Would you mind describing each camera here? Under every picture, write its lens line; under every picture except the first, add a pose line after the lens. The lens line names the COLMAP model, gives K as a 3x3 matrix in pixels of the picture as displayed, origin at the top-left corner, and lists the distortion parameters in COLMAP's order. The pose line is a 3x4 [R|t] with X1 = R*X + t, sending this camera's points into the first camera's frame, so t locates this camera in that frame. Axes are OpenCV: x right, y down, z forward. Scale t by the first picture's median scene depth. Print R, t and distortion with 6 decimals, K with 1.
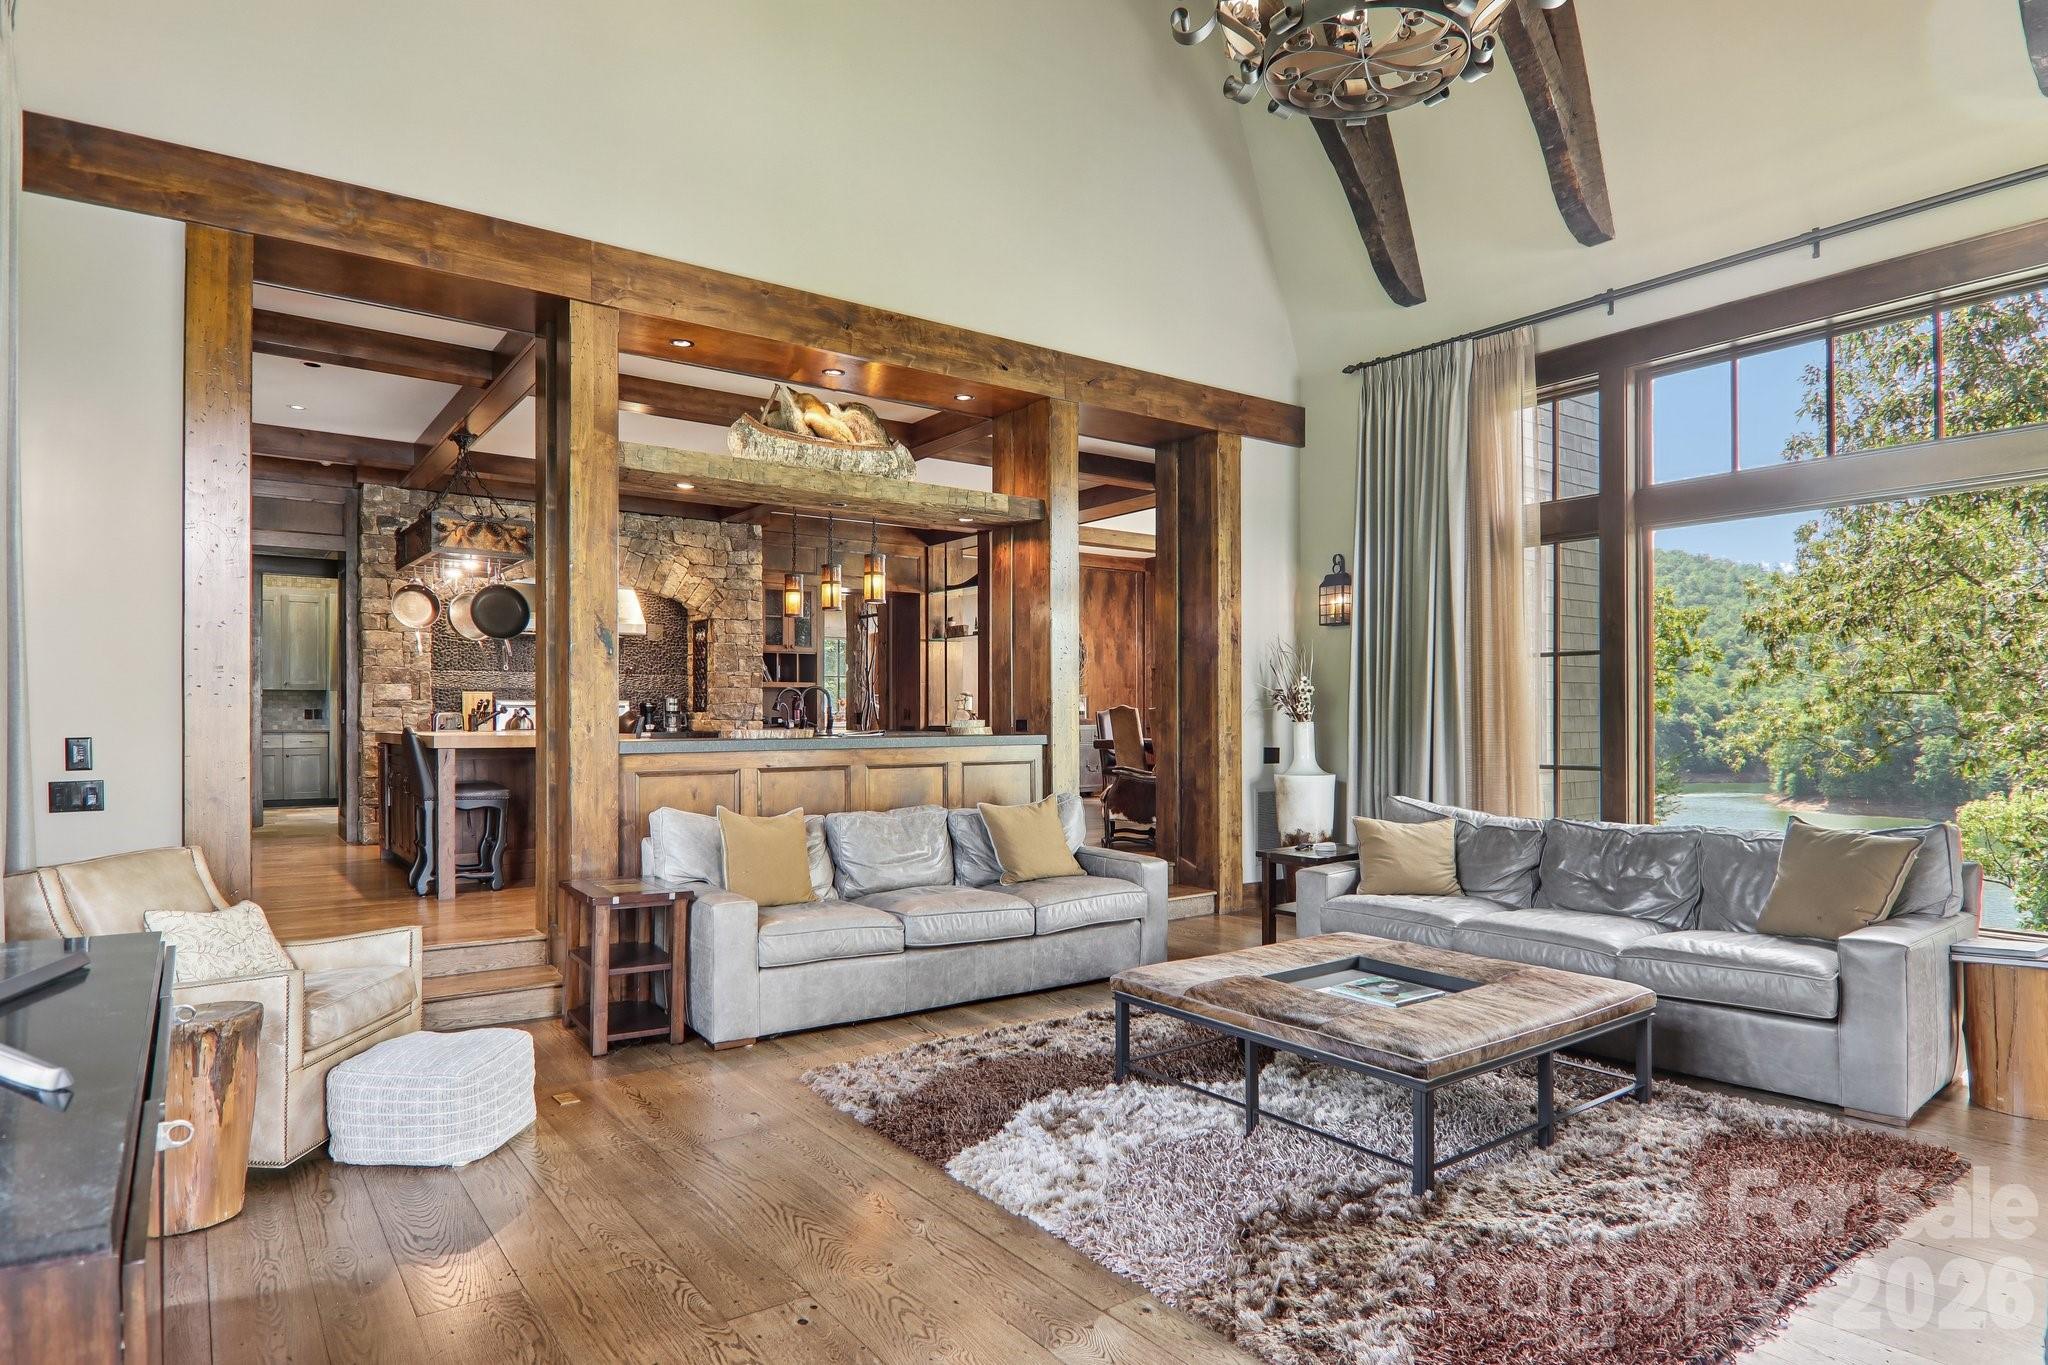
lens RADIAL K [[1137.9, 0, 1021.6], [0, 1137.9, 714.3], [0, 0, 1]] dist [0.000926, -0.015786]
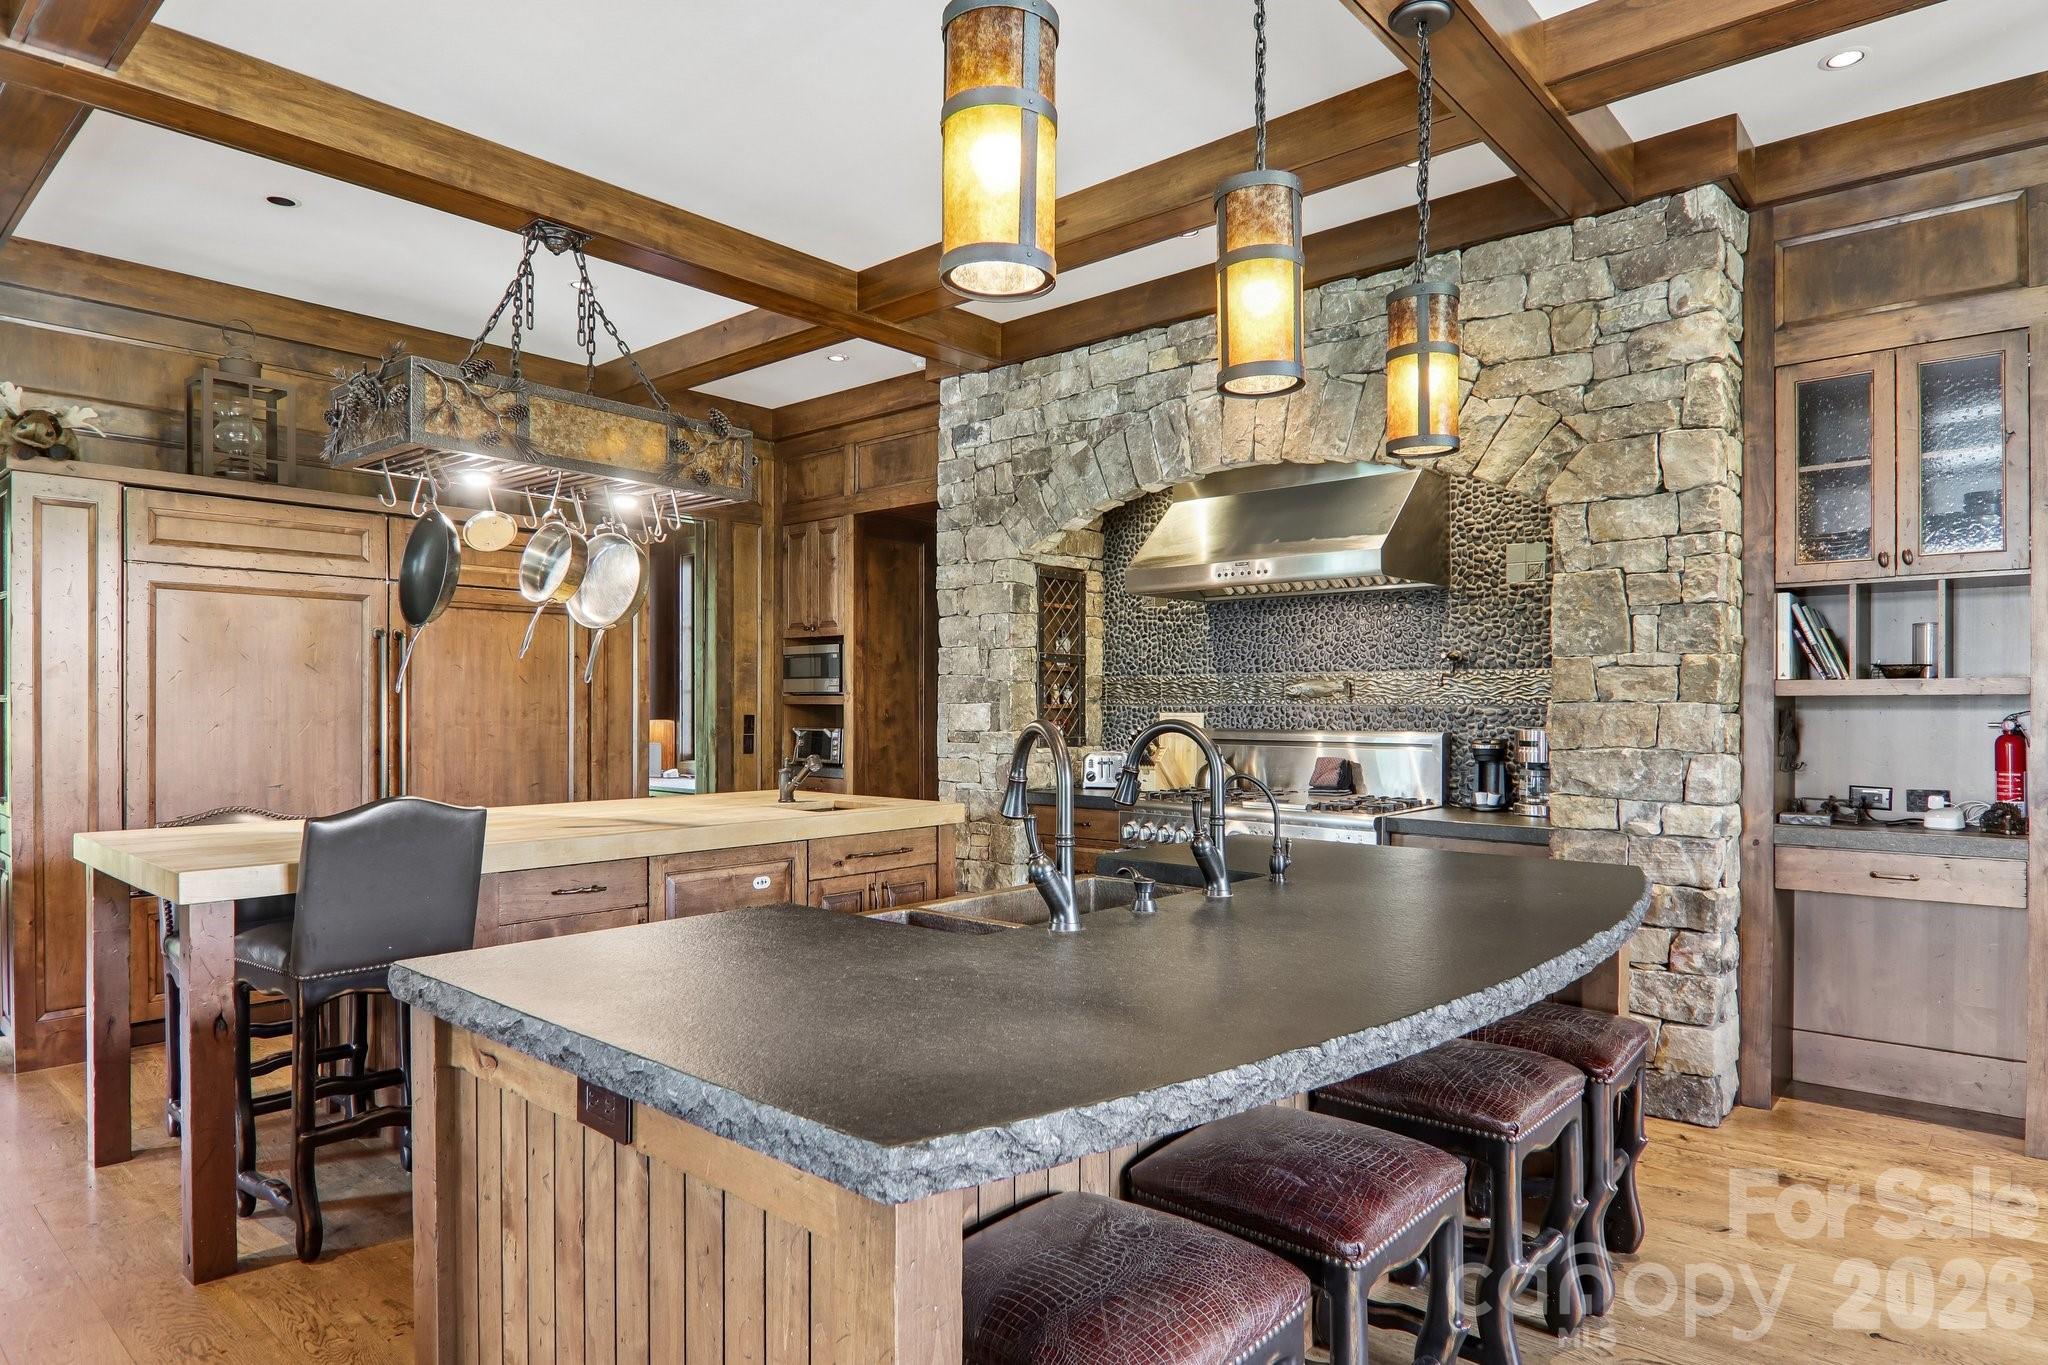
lens RADIAL K [[1174.4, 0, 1022.2], [0, 1174.4, 710.6], [0, 0, 1]] dist [0.001677, -0.015371]
pose [[0.213658, 0.003950, -0.976901, 0.047051], [-0.003133, 0.999989, 0.003358, -0.021372], [0.976904, 0.002344, 0.213668, 0.753467]]
